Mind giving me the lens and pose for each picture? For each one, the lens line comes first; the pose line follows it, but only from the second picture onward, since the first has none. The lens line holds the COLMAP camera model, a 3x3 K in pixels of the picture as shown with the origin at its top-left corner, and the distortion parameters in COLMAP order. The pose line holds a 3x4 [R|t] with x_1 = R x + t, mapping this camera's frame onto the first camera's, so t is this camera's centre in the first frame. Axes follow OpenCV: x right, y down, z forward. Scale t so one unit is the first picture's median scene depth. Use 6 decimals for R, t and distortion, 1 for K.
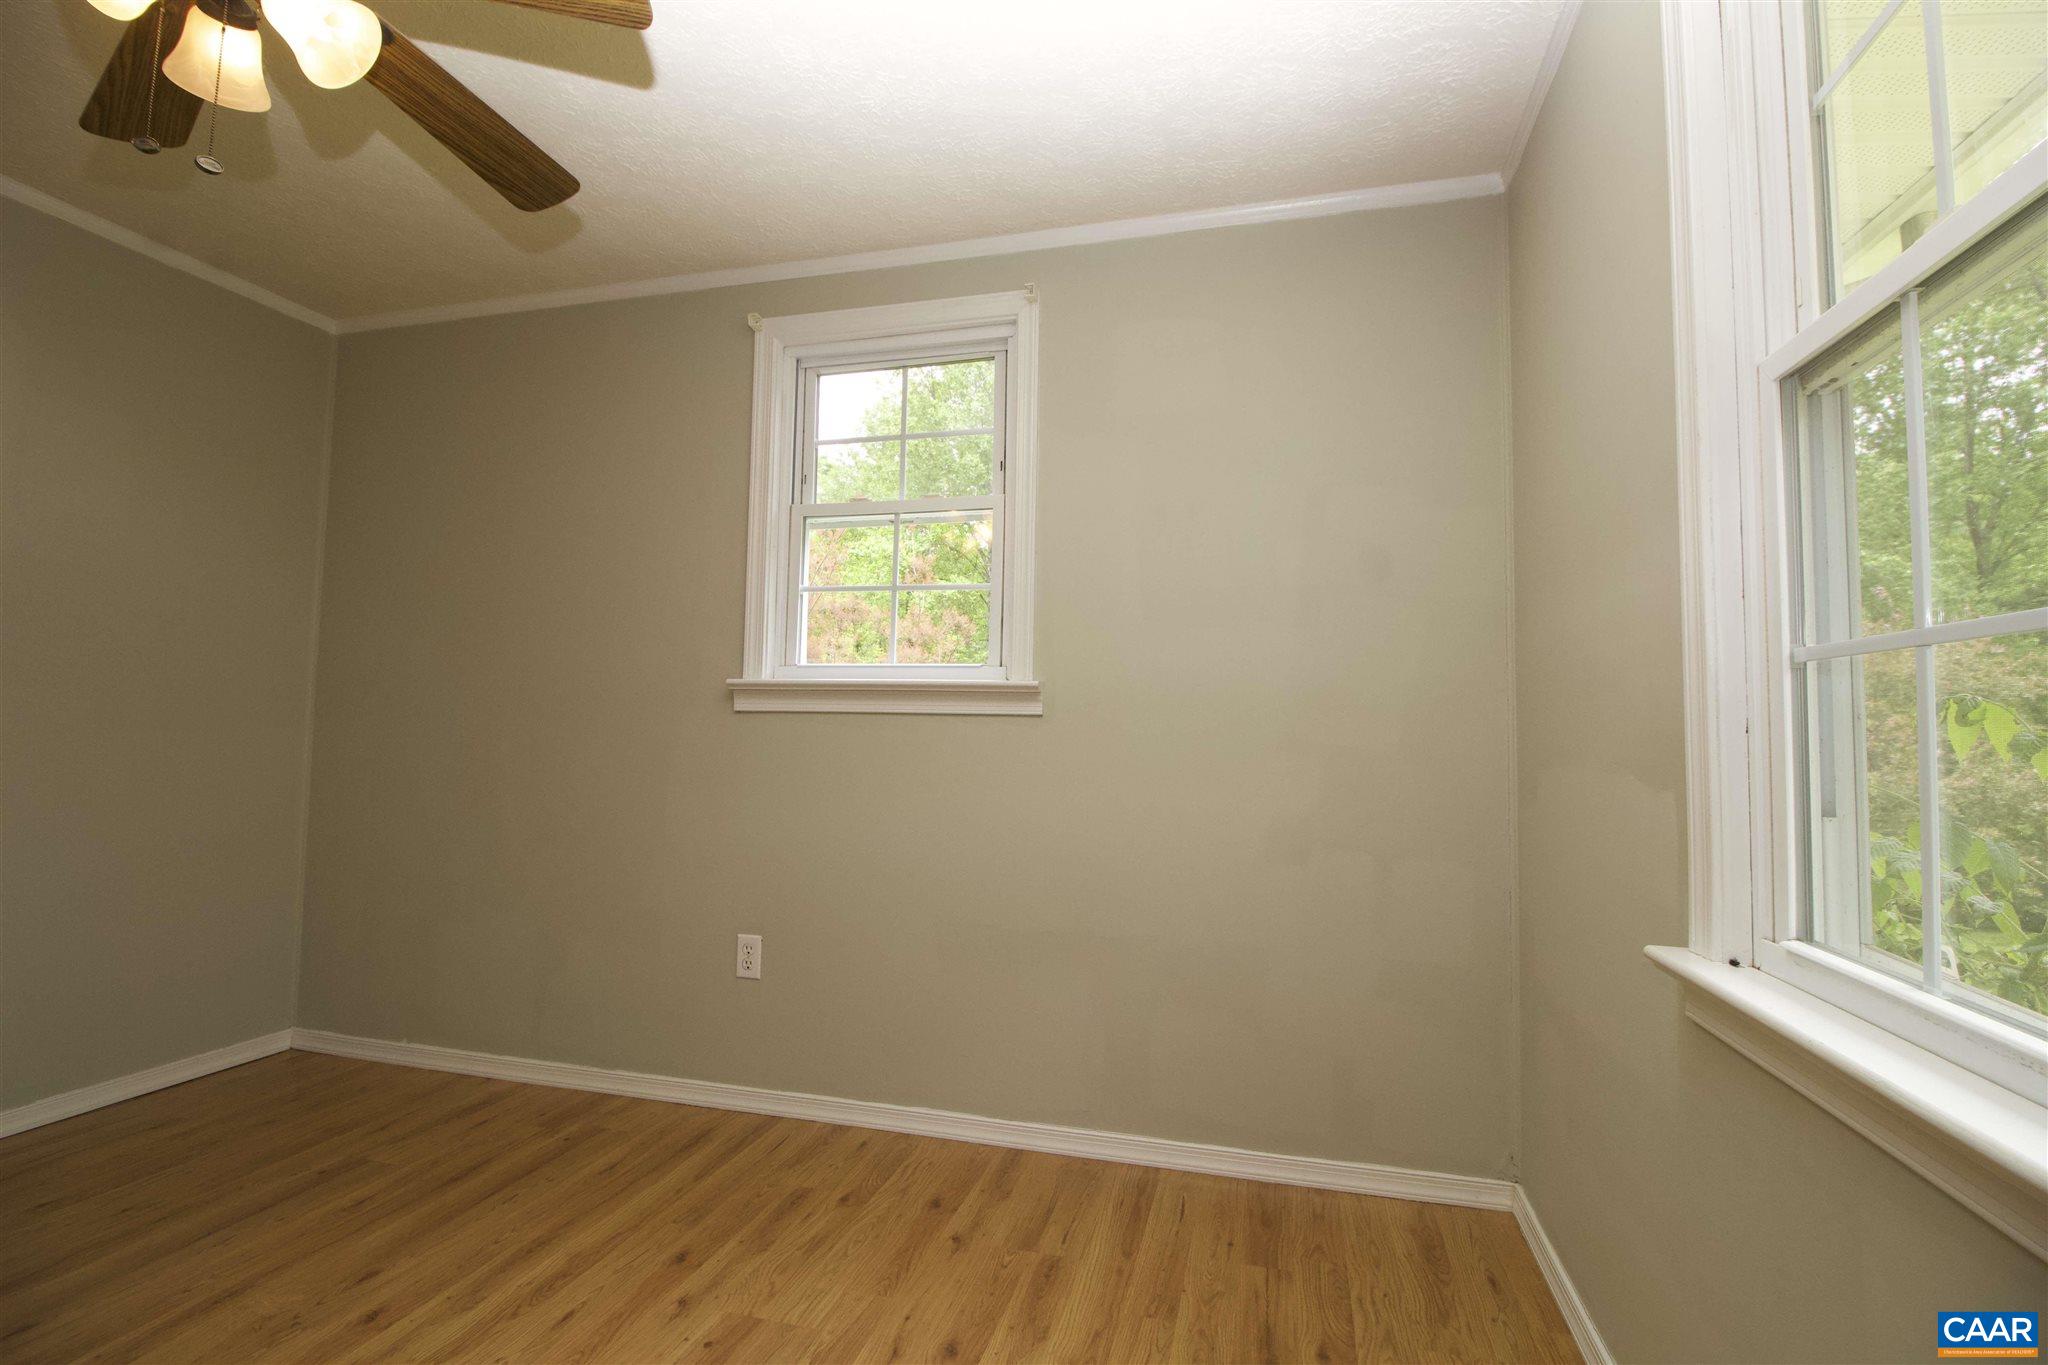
lens RADIAL K [[940.3, 0, 1024.0], [0, 940.3, 682.5], [0, 0, 1]] dist [-0.029308, -0.000498]
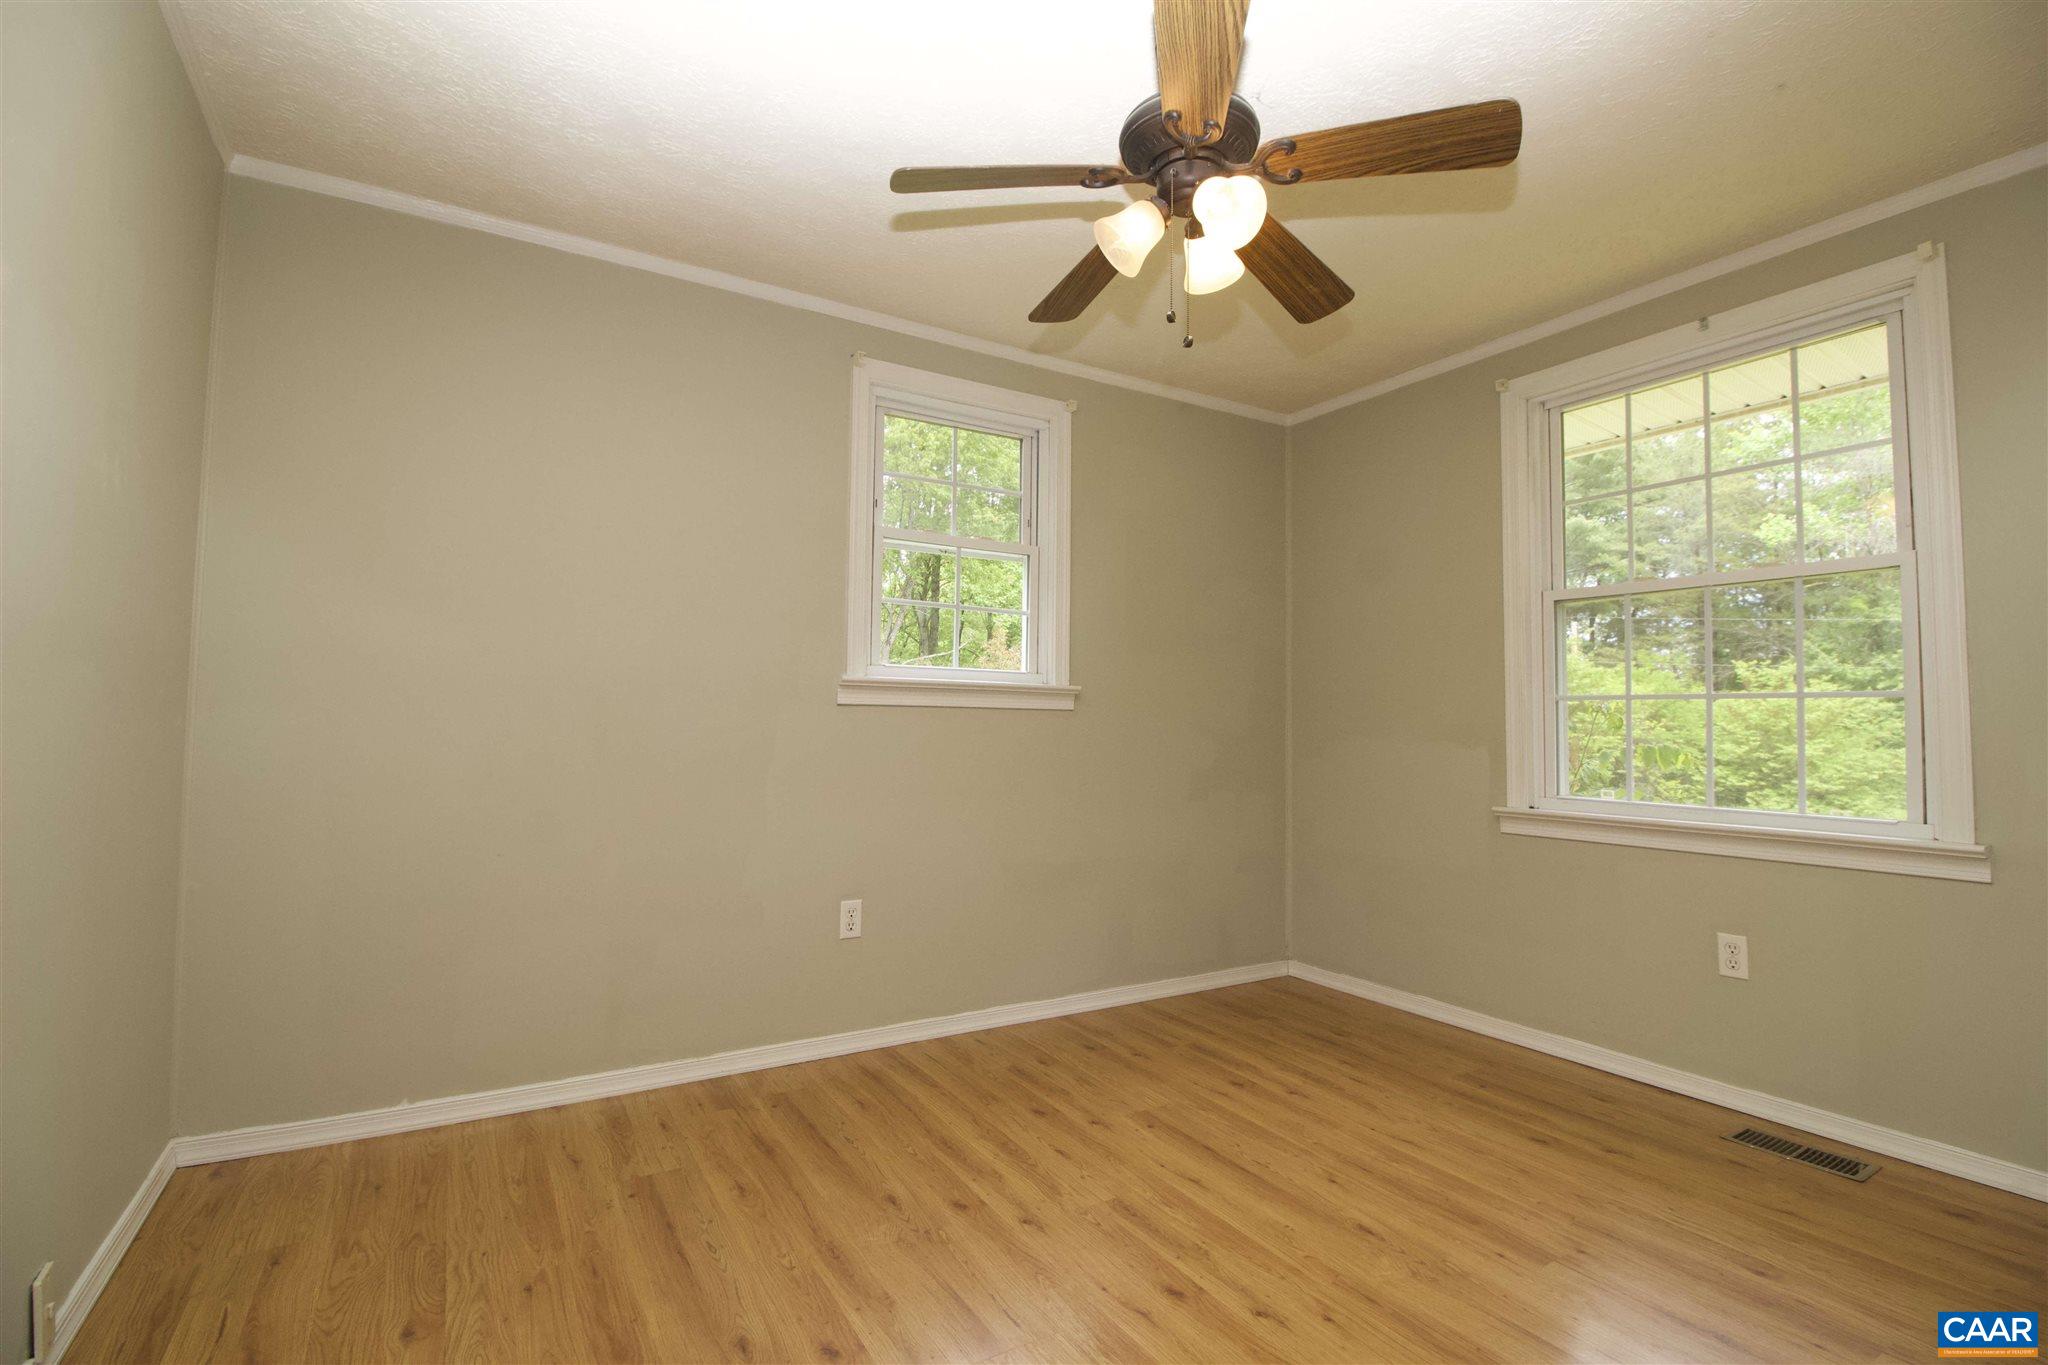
lens RADIAL K [[940.3, 0, 1024.0], [0, 940.3, 682.5], [0, 0, 1]] dist [-0.029308, -0.000498]
pose [[0.705247, 0.022762, 0.708597, -1.130939], [-0.034294, 0.999410, 0.002029, -0.005897], [-0.708132, -0.025732, 0.705611, 0.058224]]
